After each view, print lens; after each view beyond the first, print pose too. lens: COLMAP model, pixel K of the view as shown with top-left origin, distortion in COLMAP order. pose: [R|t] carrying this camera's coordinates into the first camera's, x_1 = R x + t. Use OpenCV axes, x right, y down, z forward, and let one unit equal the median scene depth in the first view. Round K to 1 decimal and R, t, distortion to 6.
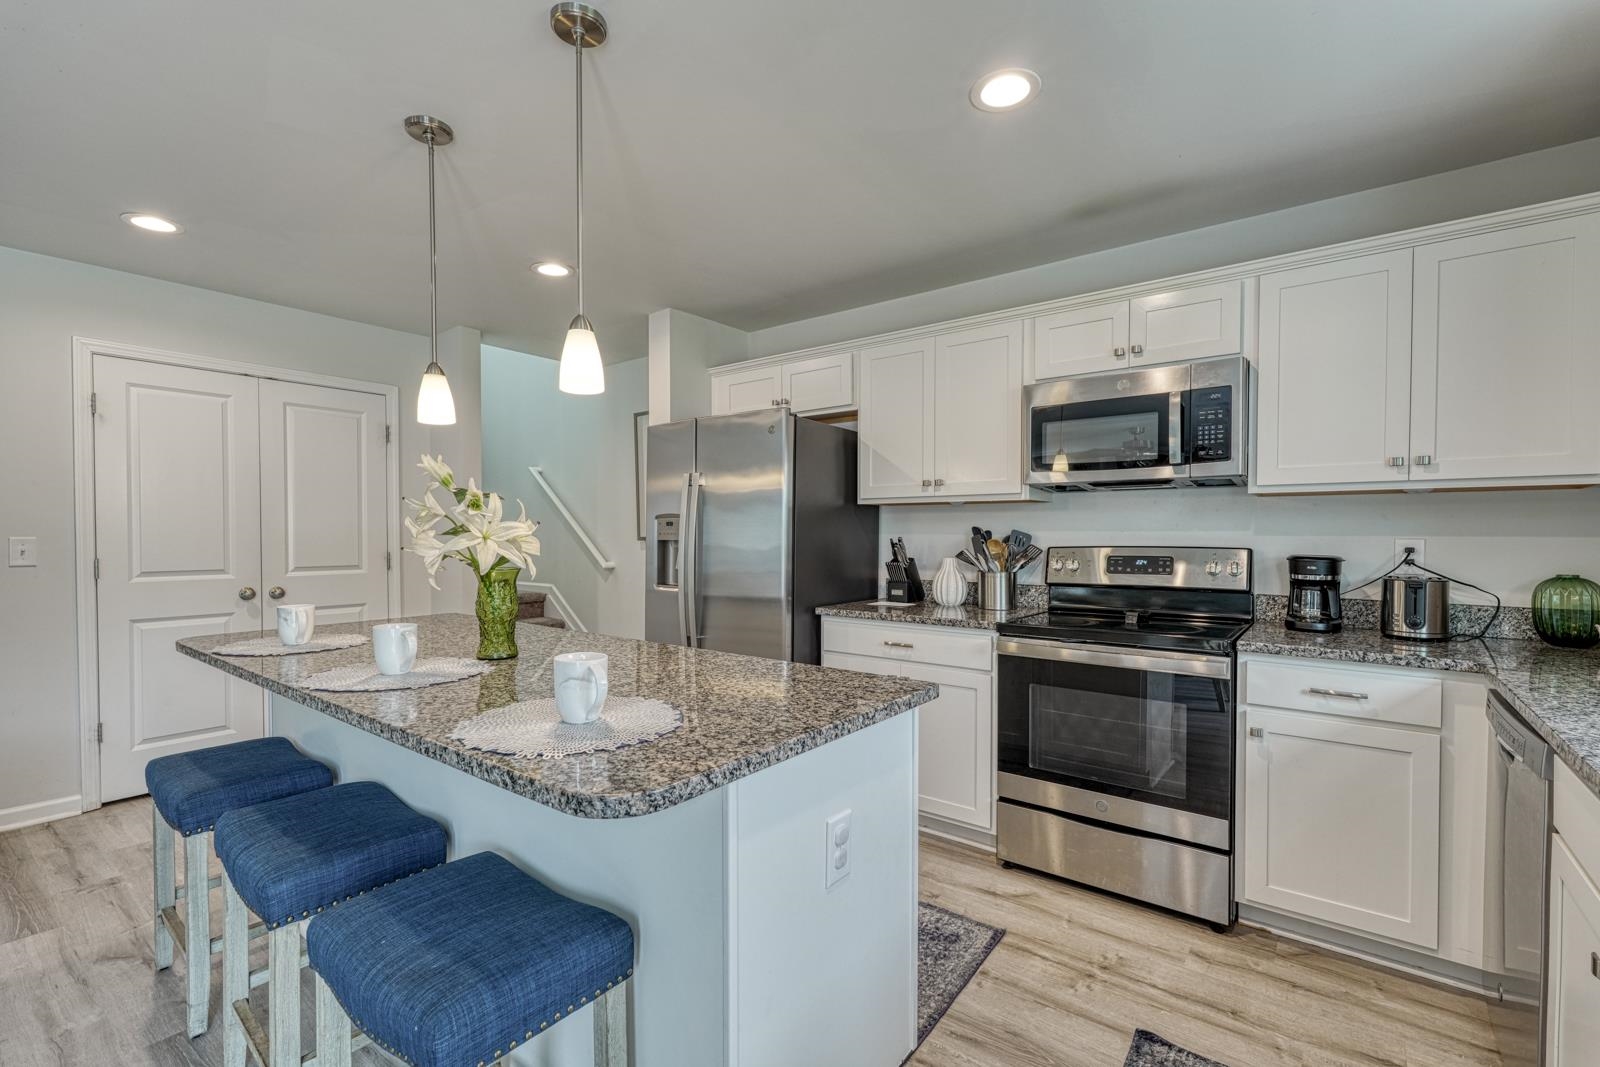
lens RADIAL K [[704.2, 0, 799.9], [0, 704.2, 544.8], [0, 0, 1]] dist [0.002309, 0.000559]
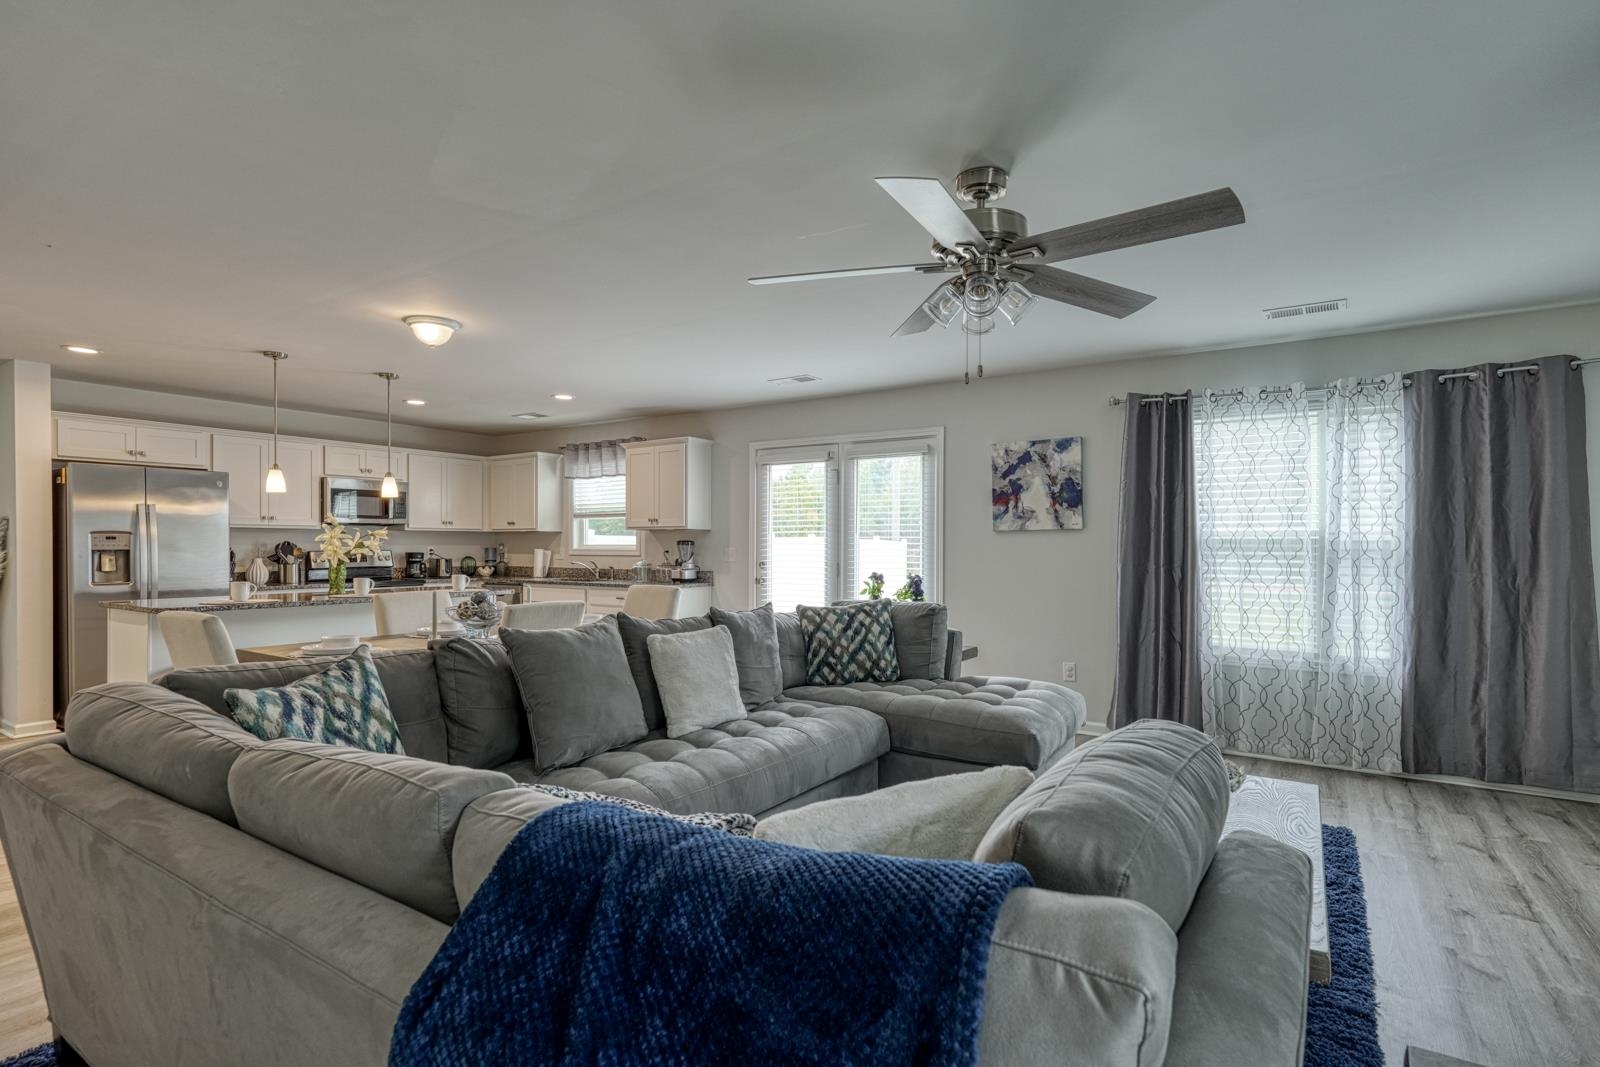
lens RADIAL K [[781.0, 0, 802.3], [0, 781.0, 550.4], [0, 0, 1]] dist [0.000740, 0.000962]
pose [[-0.075195, -0.007942, 0.997137, -2.737545], [0.016859, 0.999815, 0.009235, 0.004326], [-0.997026, 0.017506, -0.075047, -0.355249]]
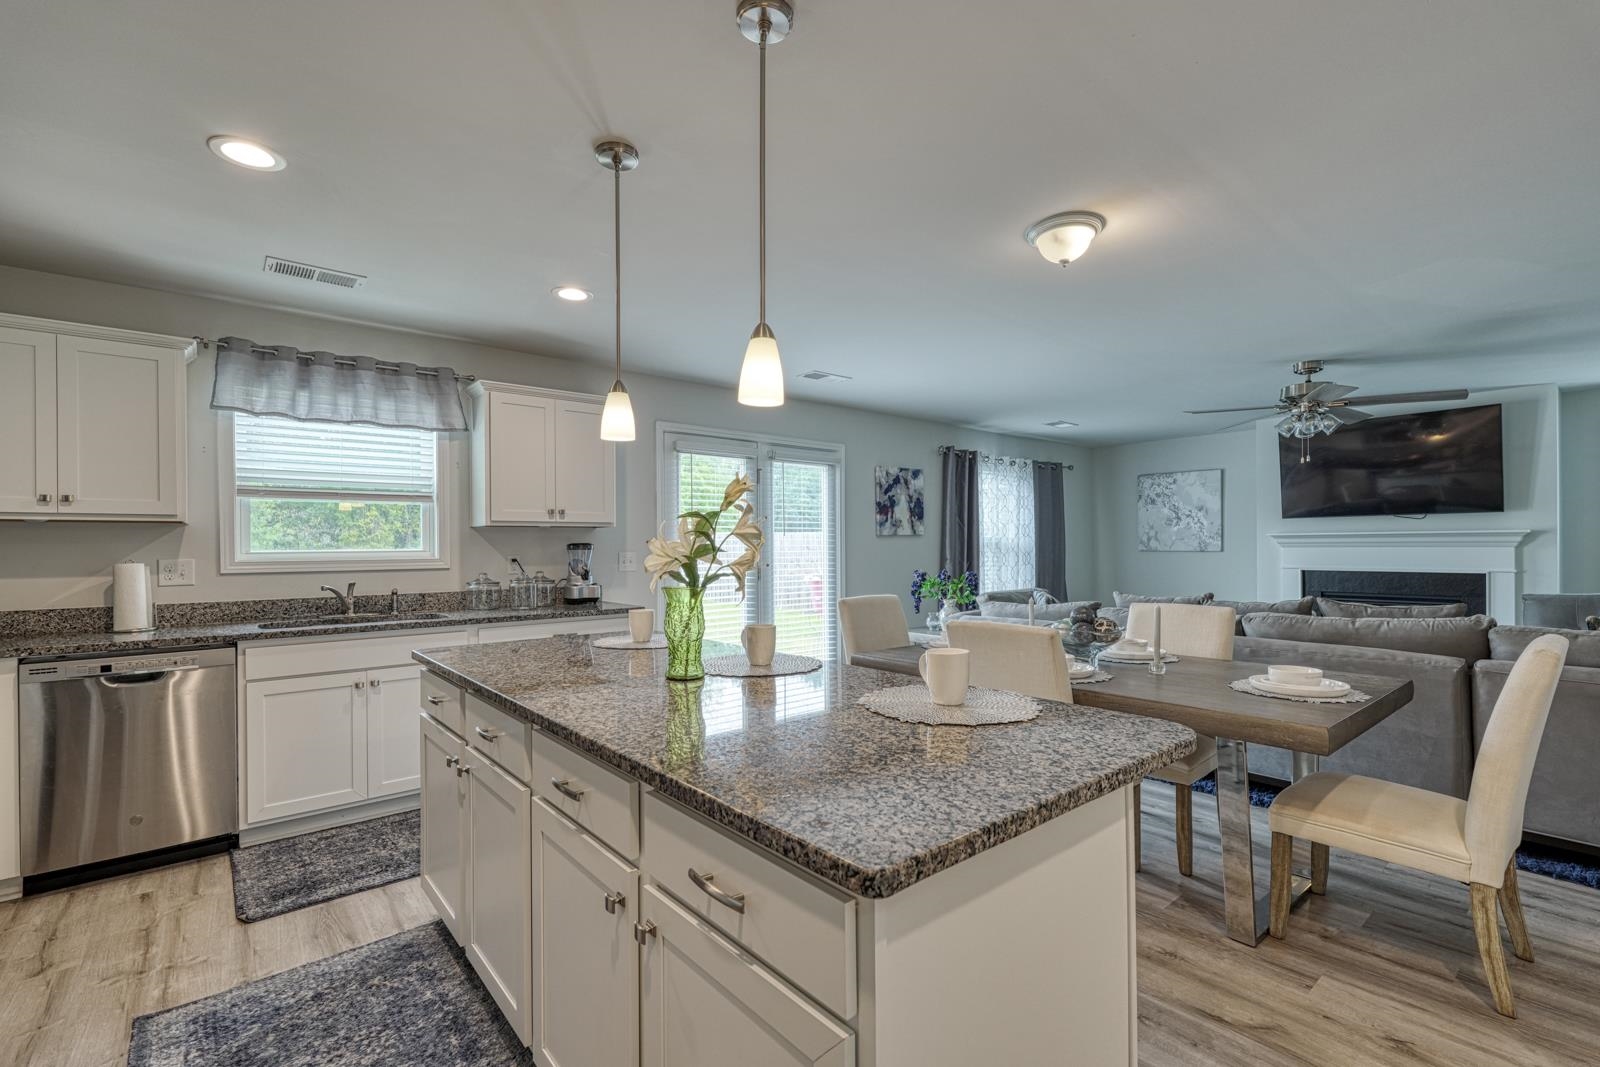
lens RADIAL K [[704.2, 0, 799.9], [0, 704.2, 544.8], [0, 0, 1]] dist [0.002309, 0.000559]
pose [[-0.976748, 0.005349, 0.214324, -0.662233], [0.009224, 0.999812, 0.017081, -0.036022], [-0.214192, 0.018661, -0.976613, 1.602024]]
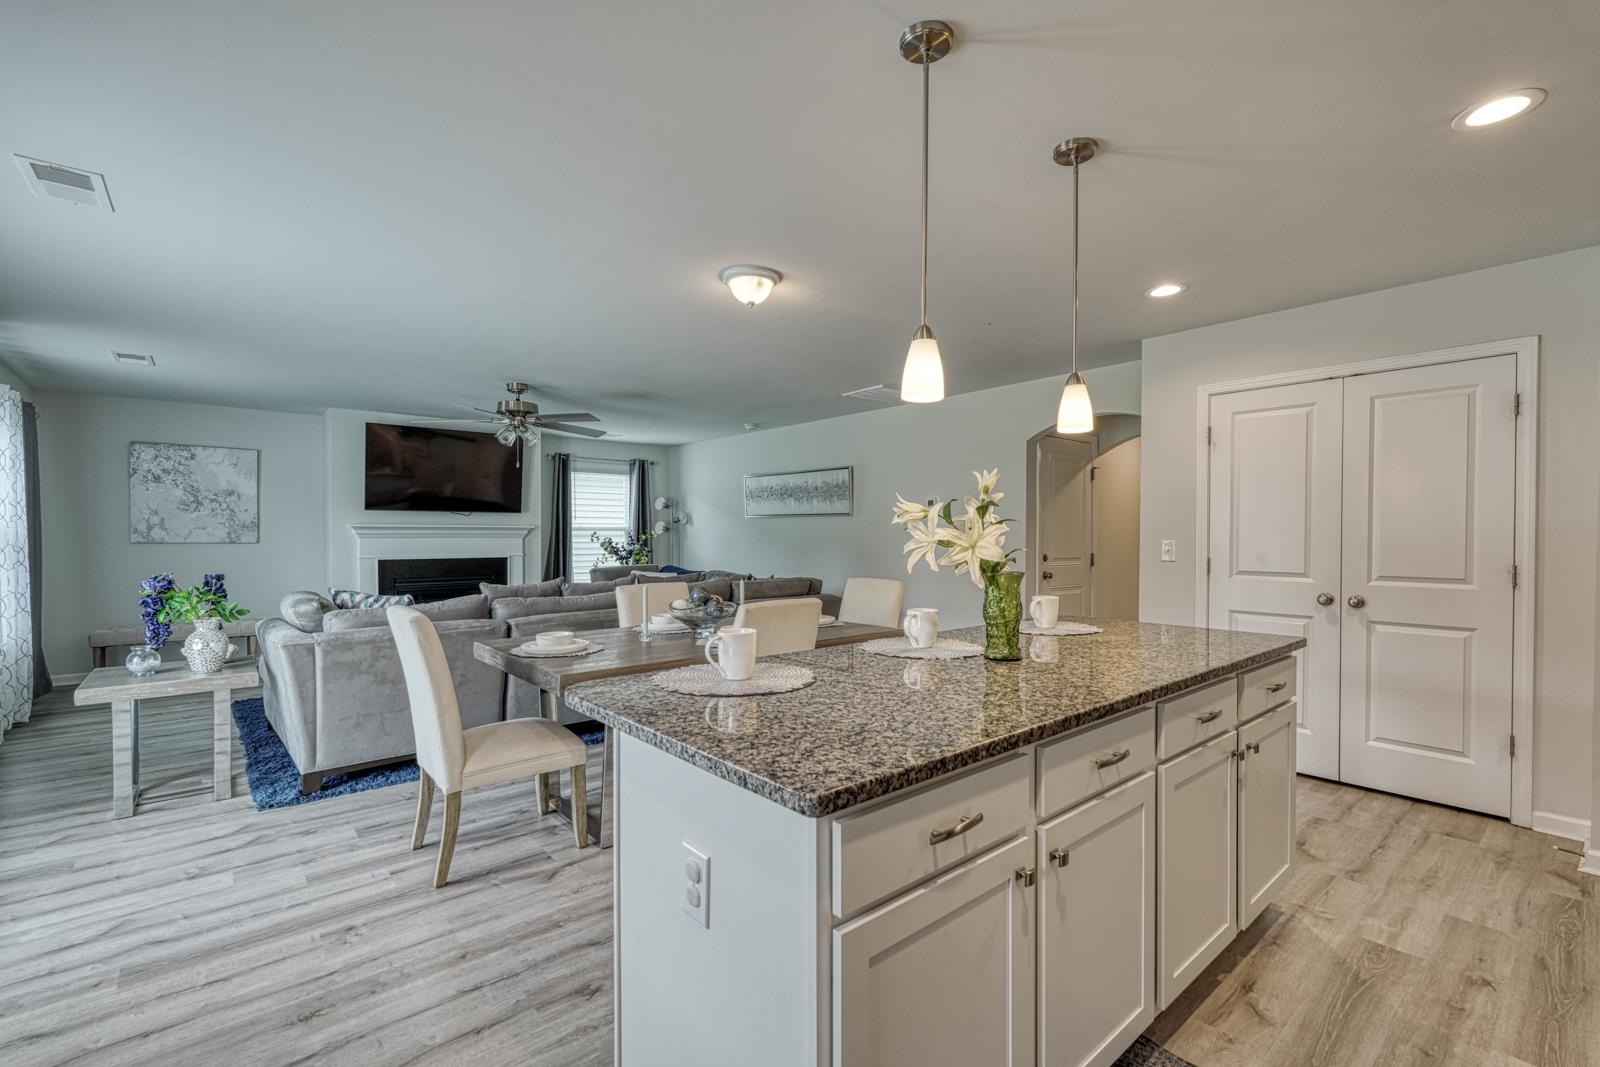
lens RADIAL K [[704.3, 0, 801.2], [0, 704.3, 542.4], [0, 0, 1]] dist [0.002420, 0.000691]
pose [[-0.203963, 0.009829, -0.978929, 0.537734], [-0.019122, 0.999719, 0.014022, -0.016581], [0.978792, 0.021579, -0.203718, 0.767420]]
